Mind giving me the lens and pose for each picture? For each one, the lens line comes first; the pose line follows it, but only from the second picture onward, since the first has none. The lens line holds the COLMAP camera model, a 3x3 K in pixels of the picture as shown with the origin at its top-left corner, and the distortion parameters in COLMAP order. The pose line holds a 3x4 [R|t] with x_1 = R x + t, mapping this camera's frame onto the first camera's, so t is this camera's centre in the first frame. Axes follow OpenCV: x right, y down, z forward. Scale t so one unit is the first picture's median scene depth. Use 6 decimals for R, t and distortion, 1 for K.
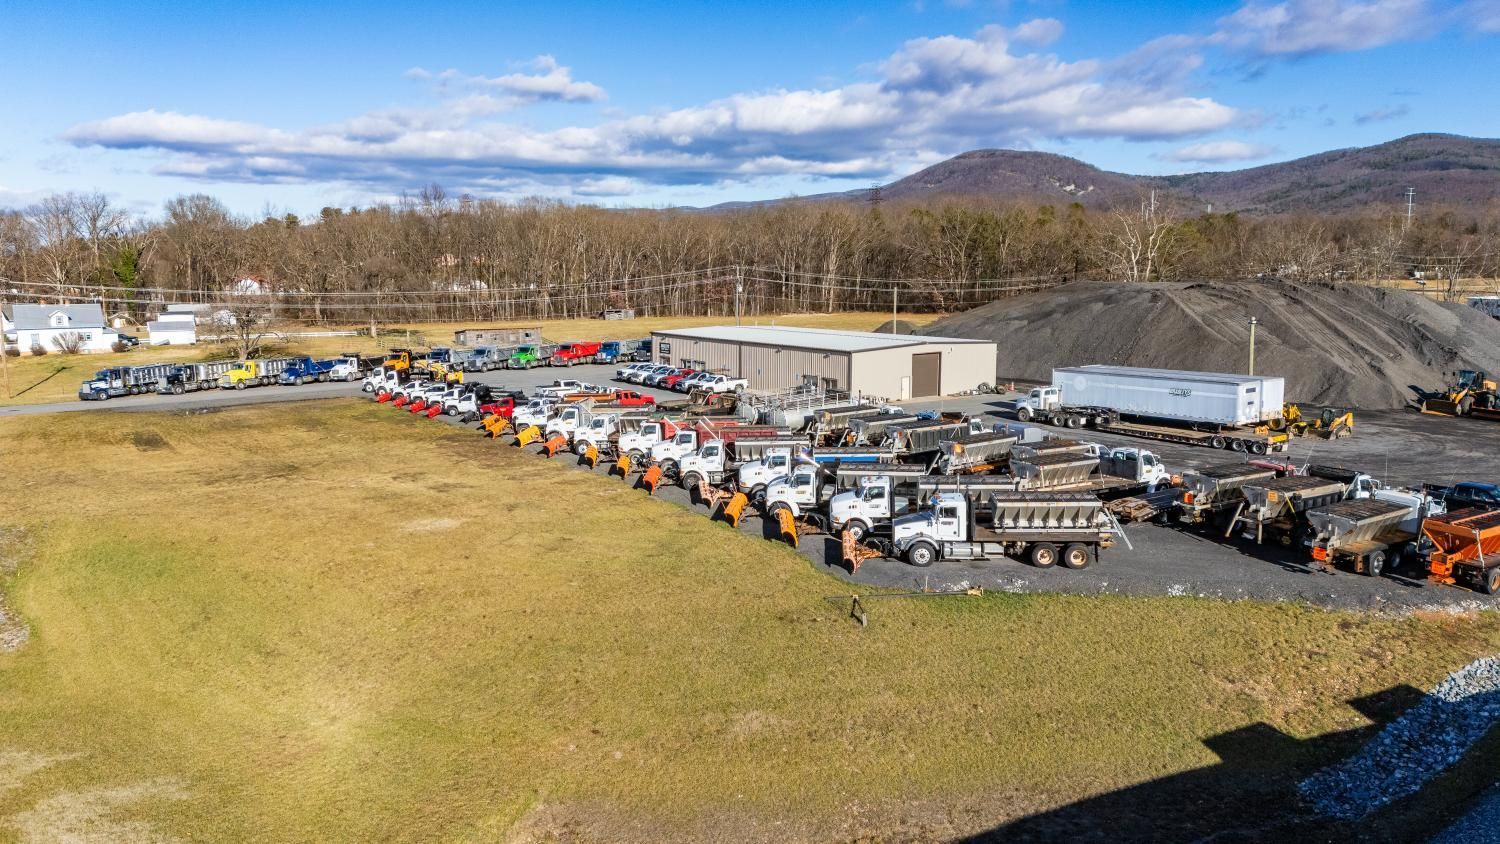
lens RADIAL K [[1089.7, 0, 750.0], [0, 1089.7, 422.0], [0, 0, 1]] dist [0.106987, -0.113349]
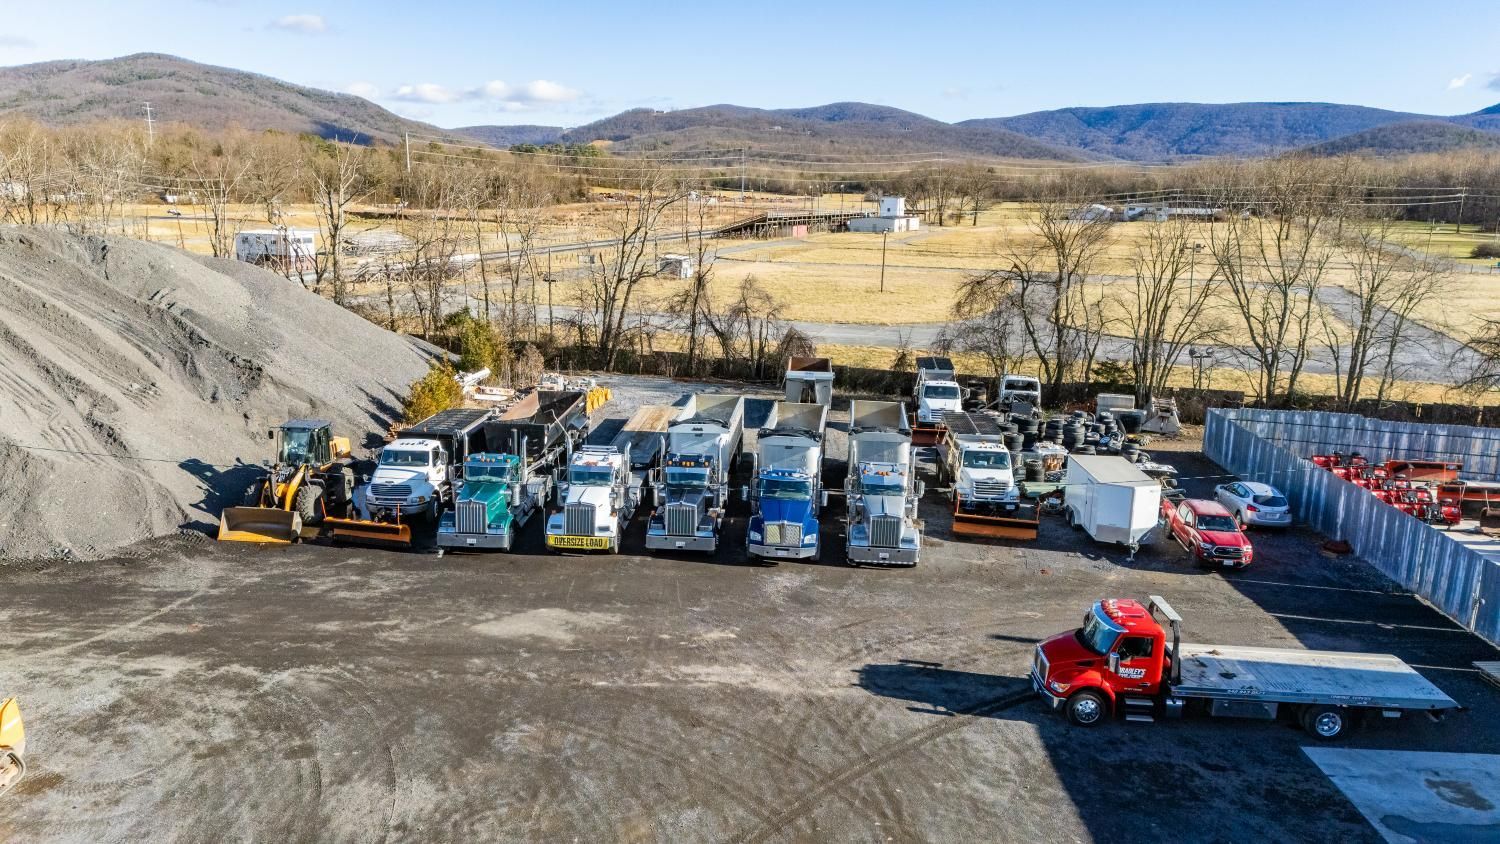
lens RADIAL K [[1089.7, 0, 750.0], [0, 1089.7, 422.0], [0, 0, 1]] dist [0.106987, -0.113349]
pose [[0.535349, -0.158754, 0.829577, 0.304323], [0.101189, 0.987158, 0.123610, -0.073300], [-0.838547, 0.017769, 0.544539, 0.497767]]
